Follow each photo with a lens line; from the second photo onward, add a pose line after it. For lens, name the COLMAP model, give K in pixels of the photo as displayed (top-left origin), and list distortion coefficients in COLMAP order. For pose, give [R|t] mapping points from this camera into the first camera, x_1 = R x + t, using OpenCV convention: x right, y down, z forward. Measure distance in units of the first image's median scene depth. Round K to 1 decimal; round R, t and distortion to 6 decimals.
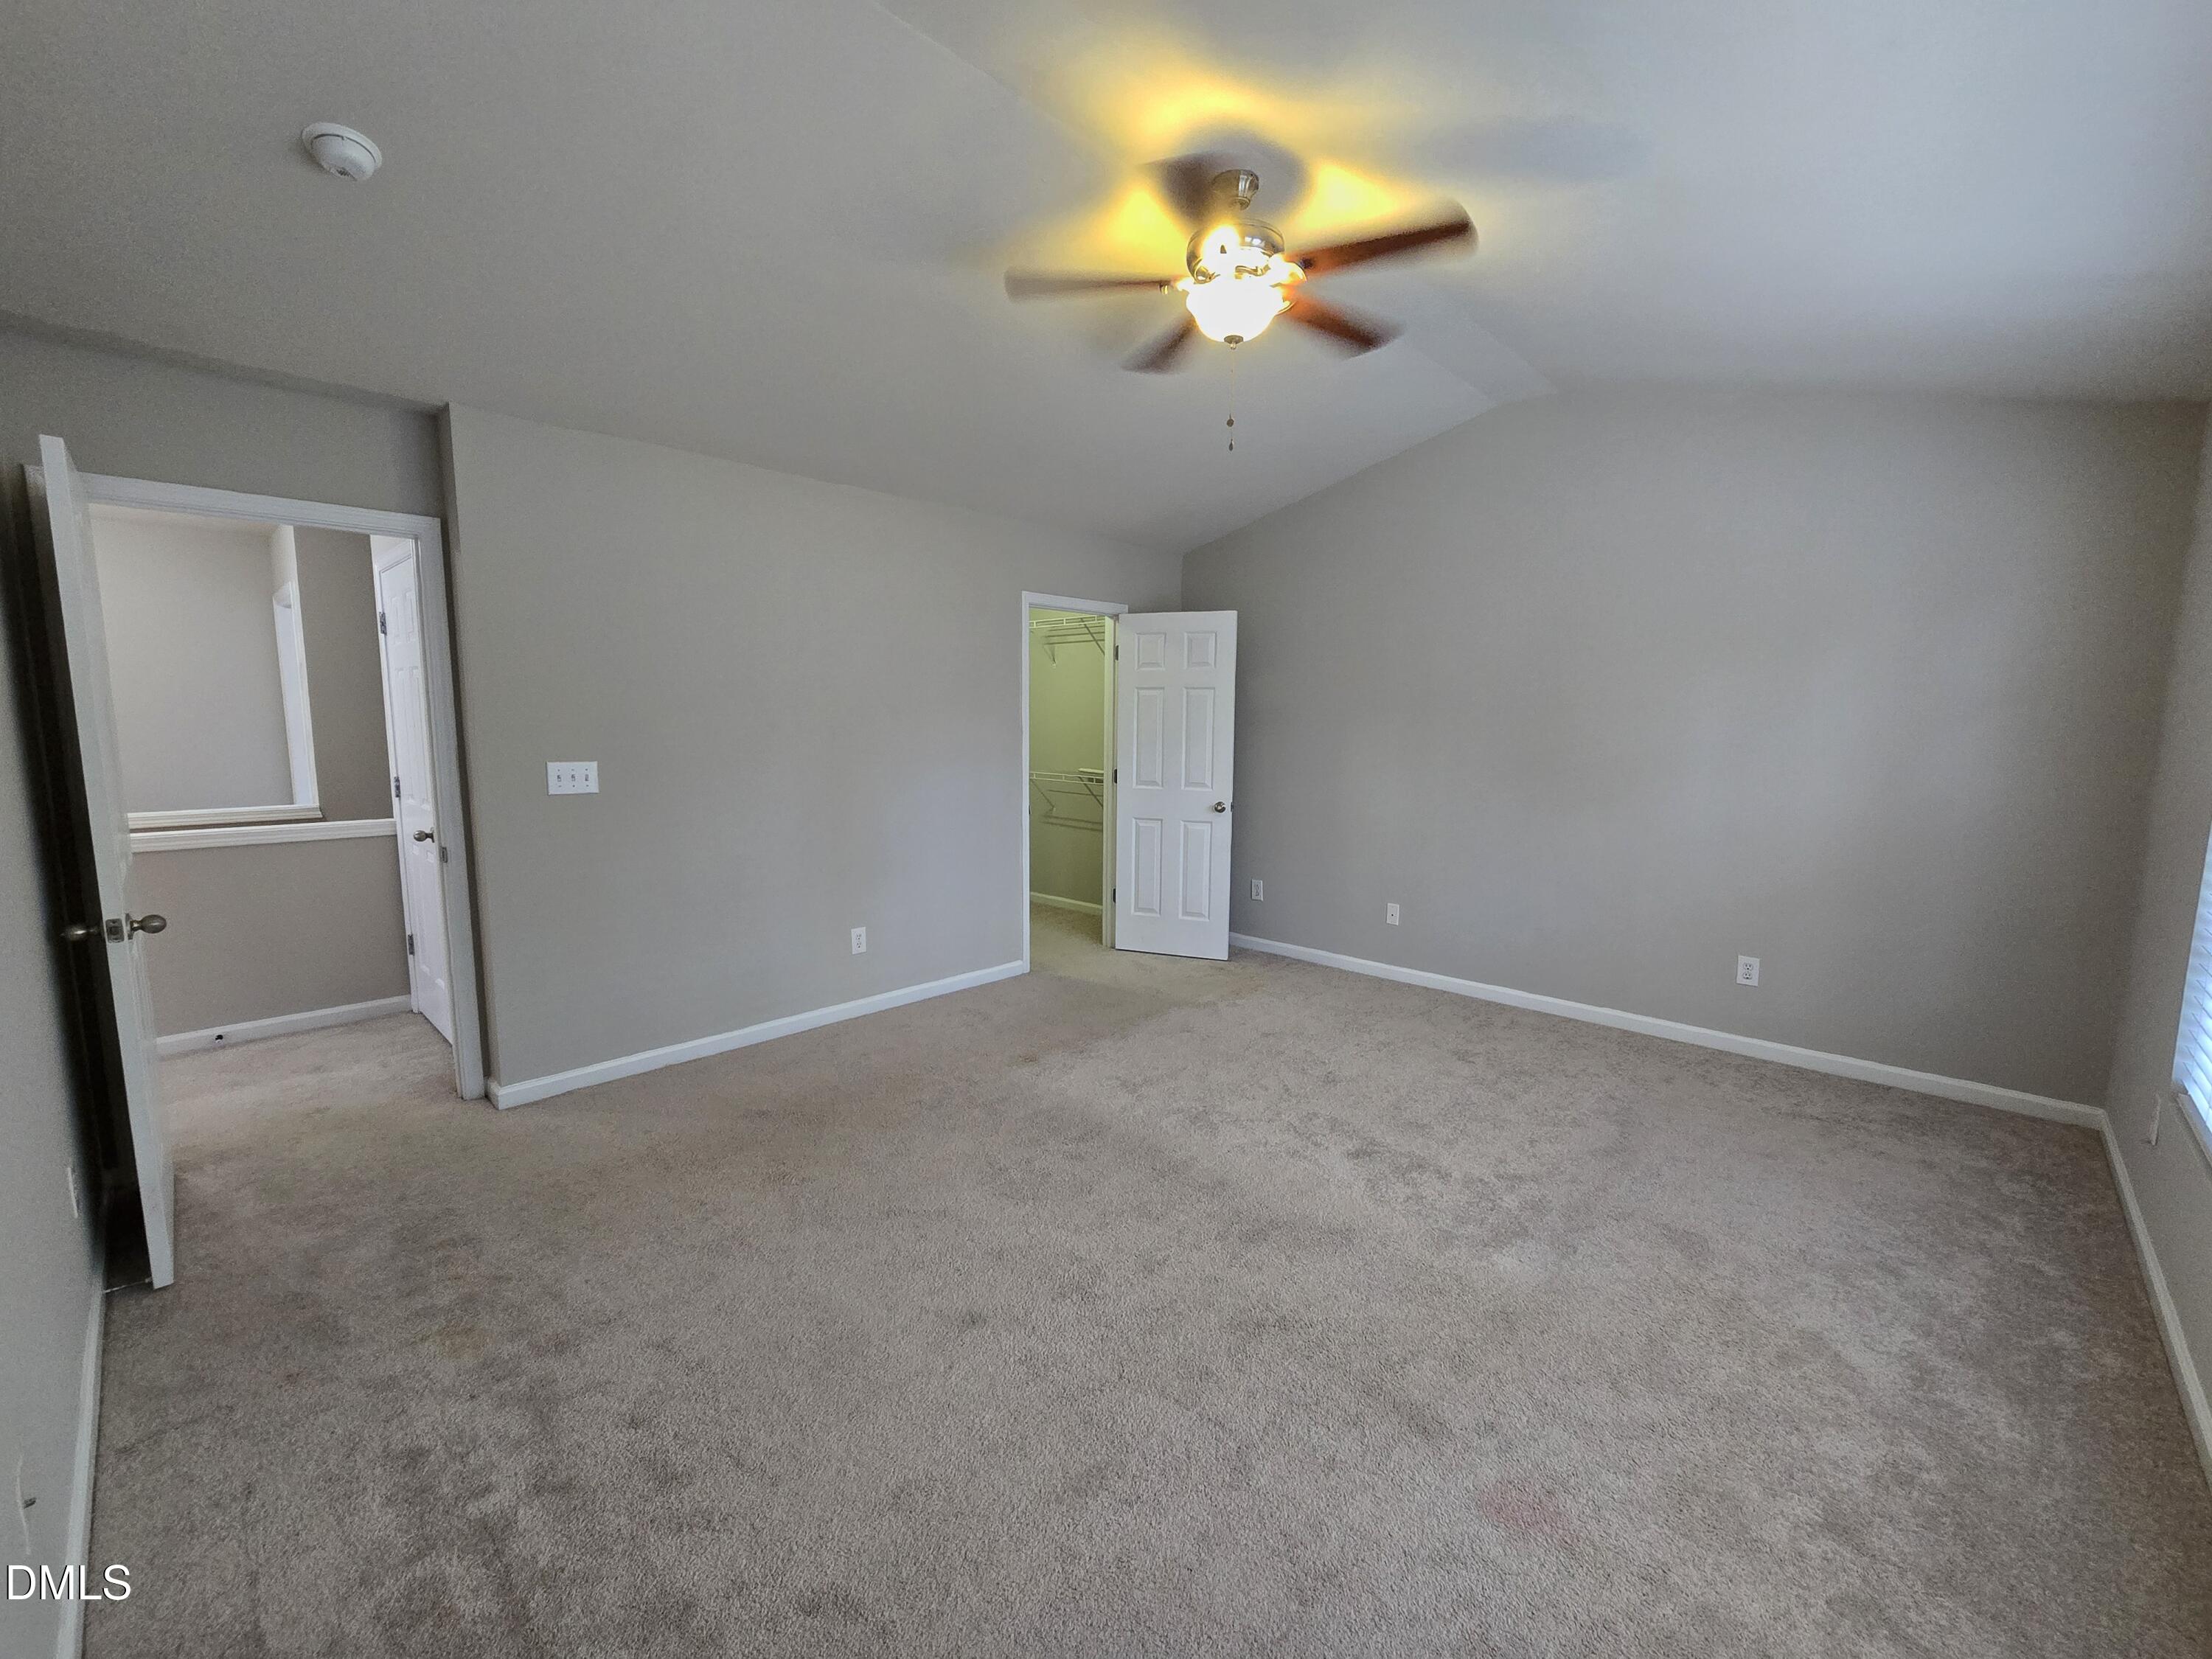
lens RADIAL K [[906.2, 0, 1112.0], [0, 906.2, 833.3], [0, 0, 1]] dist [0.000650, -0.000513]
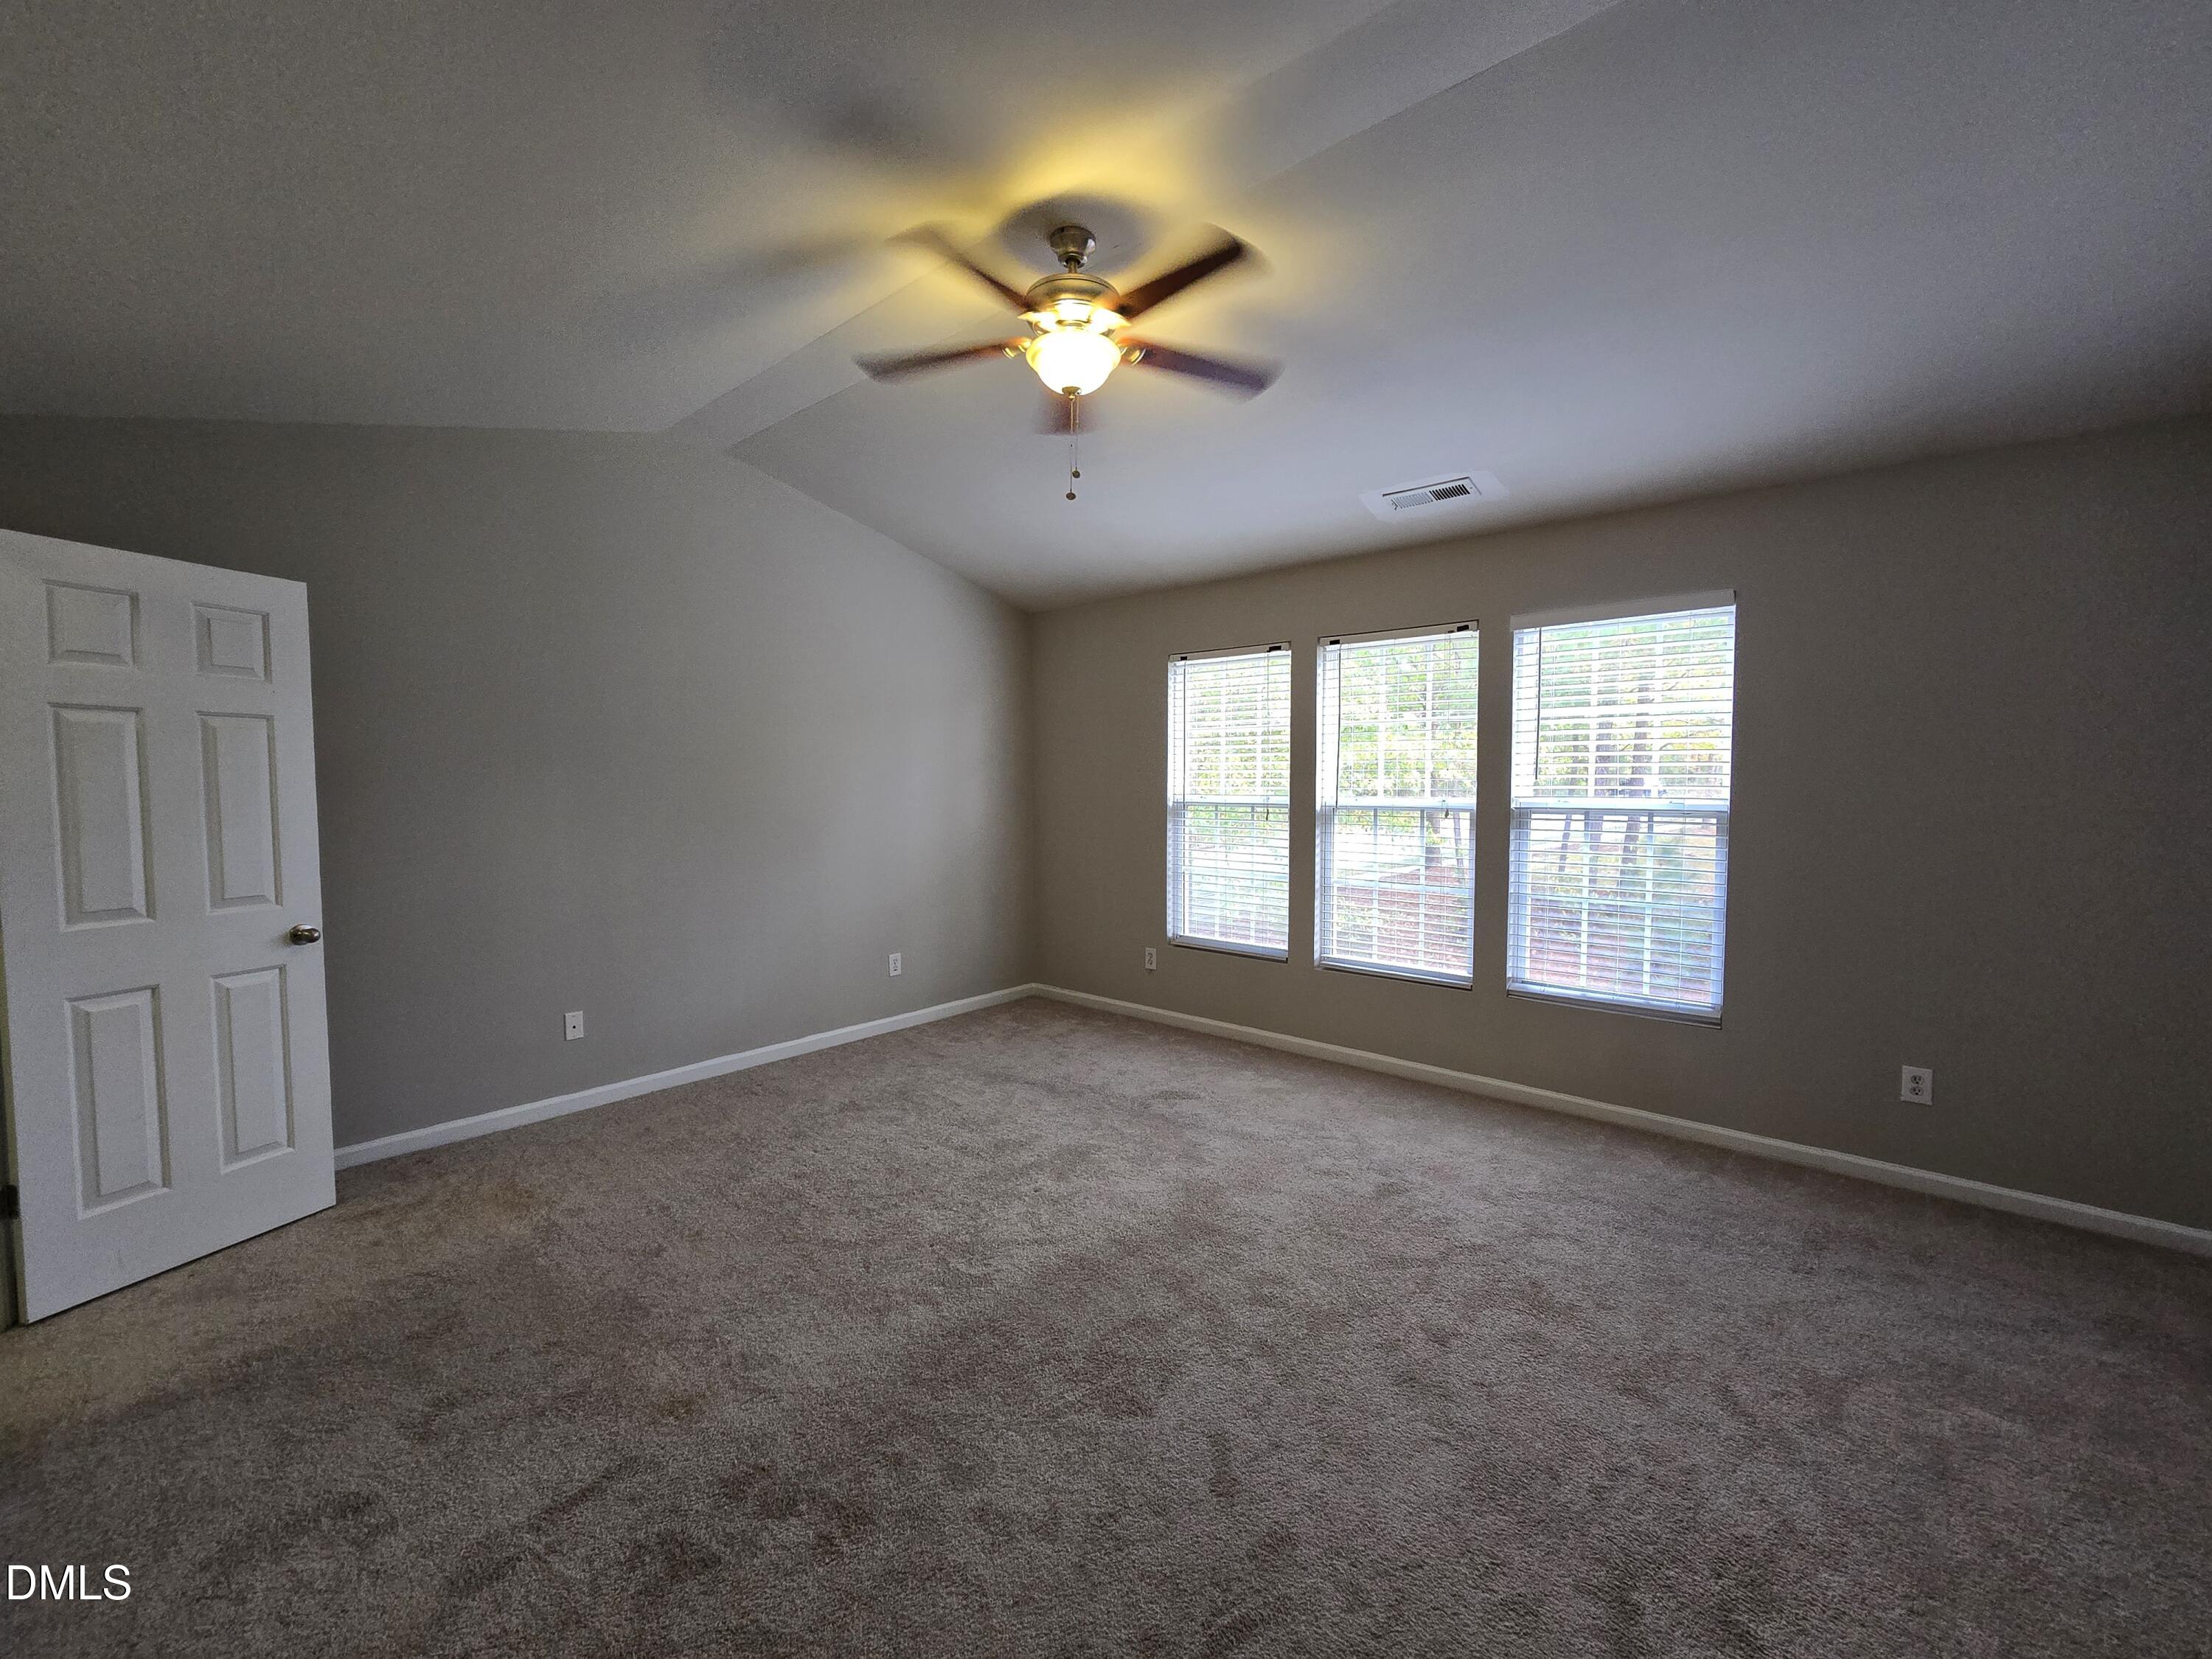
lens RADIAL K [[906.2, 0, 1113.8], [0, 906.2, 824.7], [0, 0, 1]] dist [0.000650, -0.000513]
pose [[-0.039272, -0.058613, 0.997508, -0.477556], [0.127976, 0.989762, 0.063196, -0.071635], [-0.990999, 0.130139, -0.031369, 0.555466]]
